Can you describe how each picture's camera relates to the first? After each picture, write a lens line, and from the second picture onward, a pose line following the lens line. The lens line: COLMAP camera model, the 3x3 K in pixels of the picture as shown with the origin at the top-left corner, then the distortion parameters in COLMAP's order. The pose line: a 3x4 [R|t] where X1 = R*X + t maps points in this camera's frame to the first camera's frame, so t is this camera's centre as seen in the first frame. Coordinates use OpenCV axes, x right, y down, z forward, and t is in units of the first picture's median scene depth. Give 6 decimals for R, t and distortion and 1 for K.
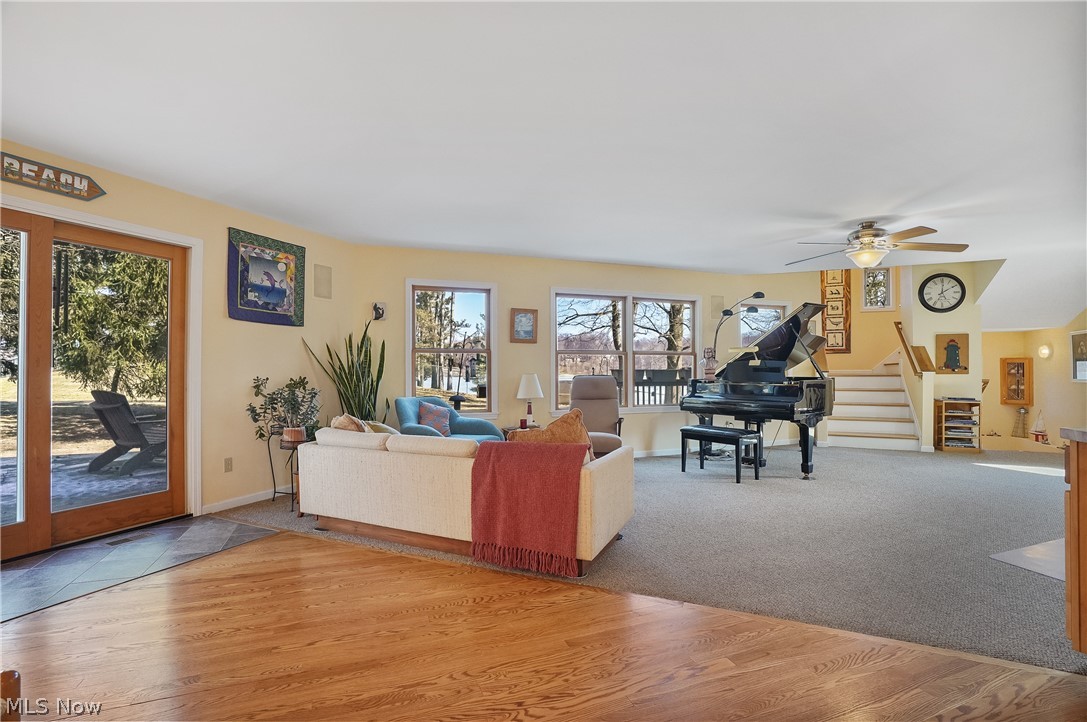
lens RADIAL K [[511.3, 0, 542.1], [0, 511.3, 365.0], [0, 0, 1]] dist [-0.066784, 0.026933]
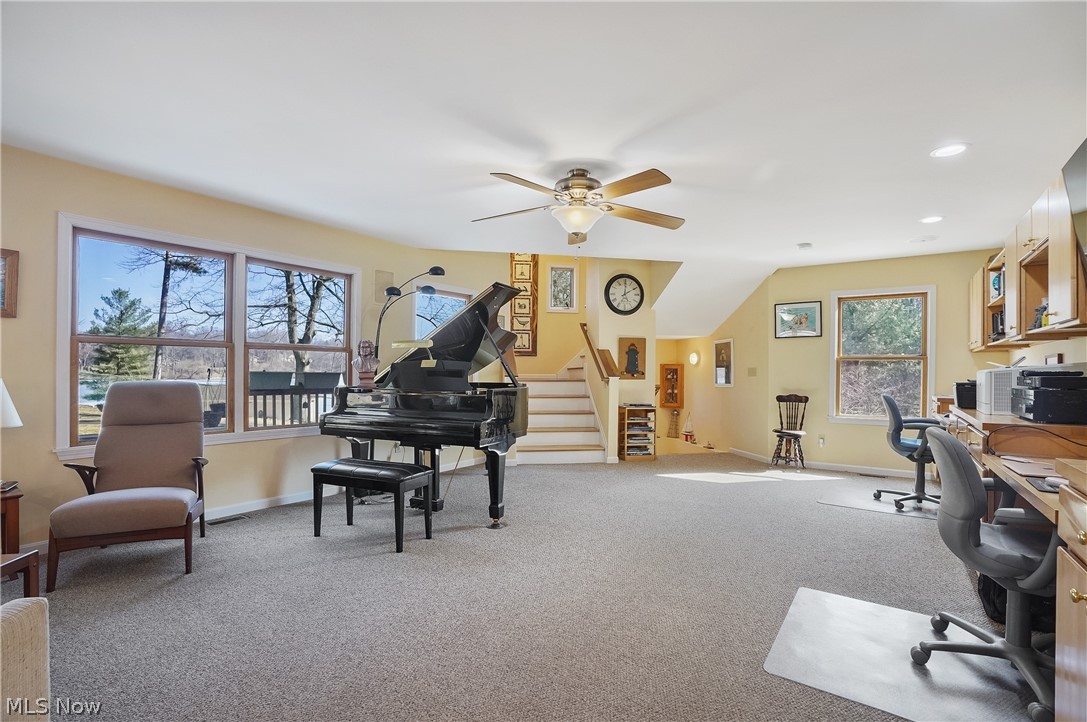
lens RADIAL K [[511.3, 0, 542.1], [0, 511.3, 365.0], [0, 0, 1]] dist [-0.066784, 0.026933]
pose [[0.833250, 0.015003, 0.552692, 0.136551], [-0.011471, 0.999886, -0.009847, 0.002410], [-0.552777, 0.001865, 0.833327, 0.274739]]
